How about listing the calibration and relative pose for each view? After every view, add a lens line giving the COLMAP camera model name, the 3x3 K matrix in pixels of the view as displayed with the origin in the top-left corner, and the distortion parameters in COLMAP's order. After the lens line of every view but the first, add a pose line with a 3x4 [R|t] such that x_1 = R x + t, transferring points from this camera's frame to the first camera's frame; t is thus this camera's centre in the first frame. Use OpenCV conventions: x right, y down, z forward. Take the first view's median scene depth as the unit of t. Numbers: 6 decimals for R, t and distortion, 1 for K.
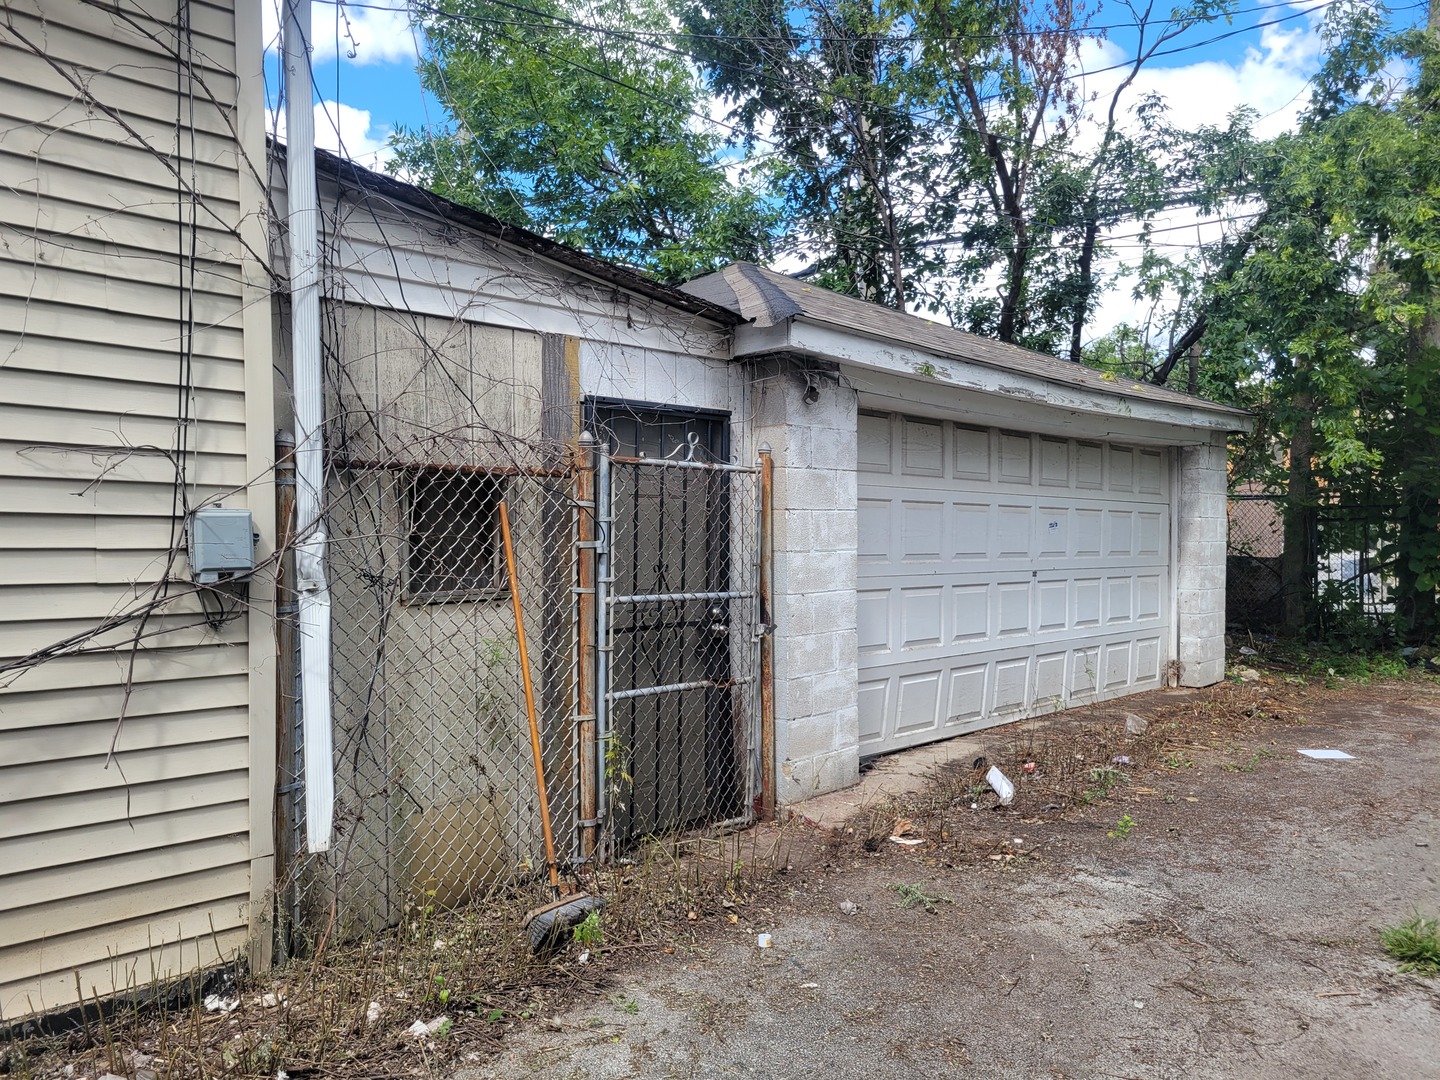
lens RADIAL K [[1099.4, 0, 720.6], [0, 1099.4, 580.8], [0, 0, 1]] dist [0.004067, -0.000712]
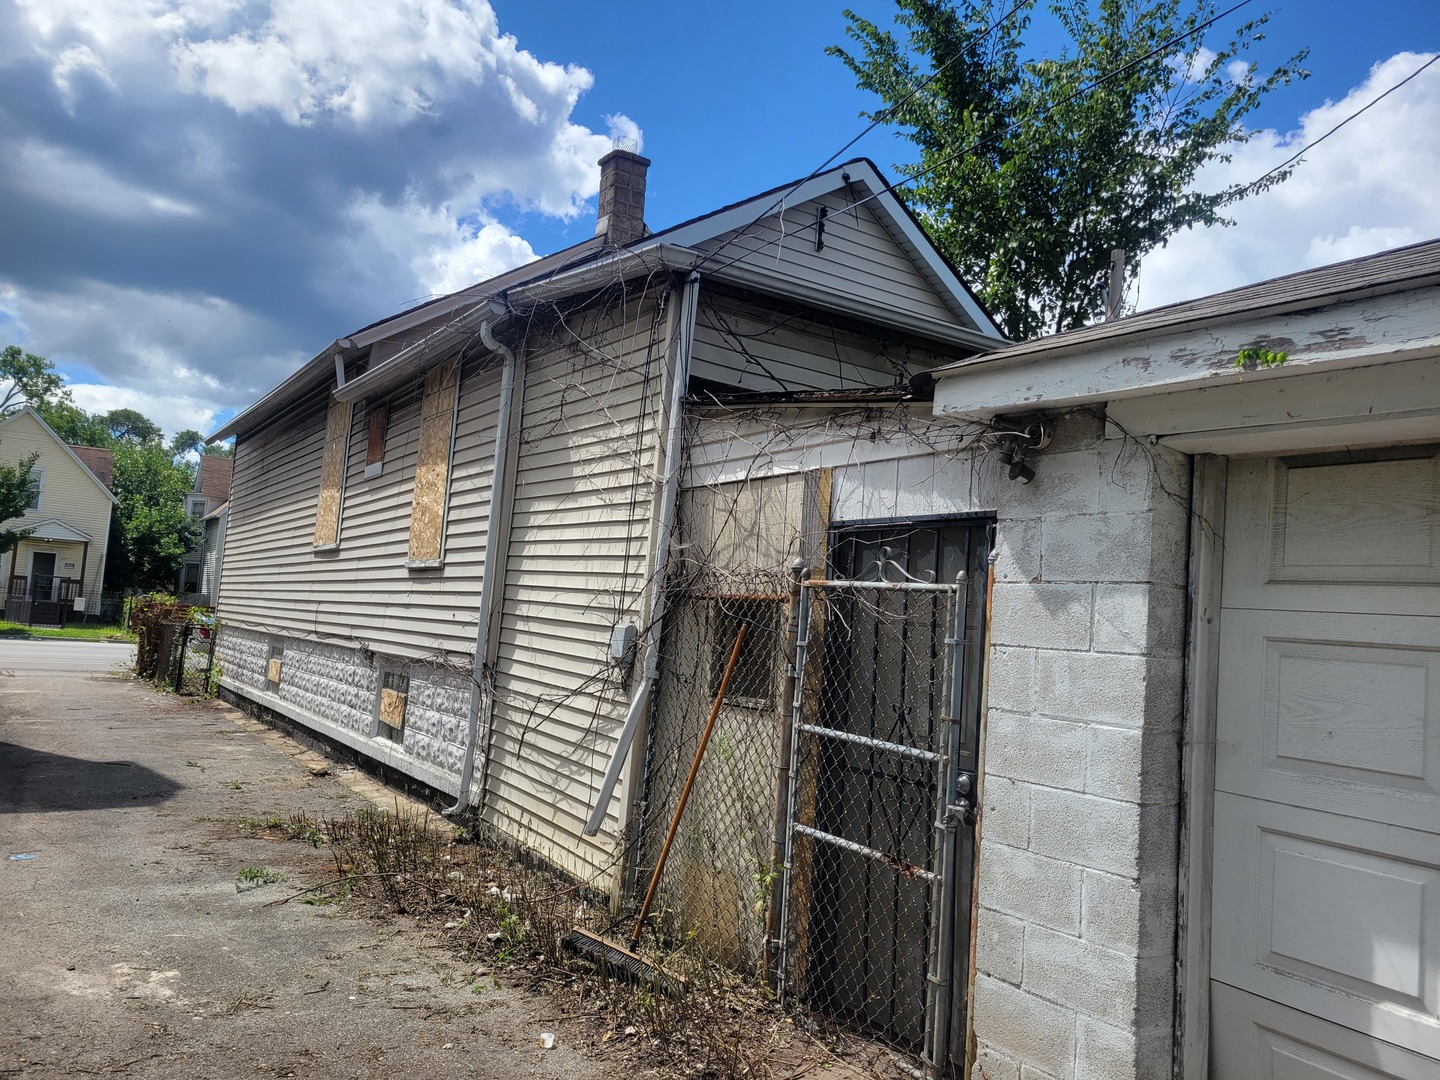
lens RADIAL K [[1053.7, 0, 716.5], [0, 1053.7, 567.1], [0, 0, 1]] dist [0.030135, -0.003848]
pose [[-0.232610, -0.068236, -0.970173, 0.839753], [-0.119942, 0.991934, -0.041009, -0.075577], [0.965146, 0.106825, -0.238918, 1.133824]]
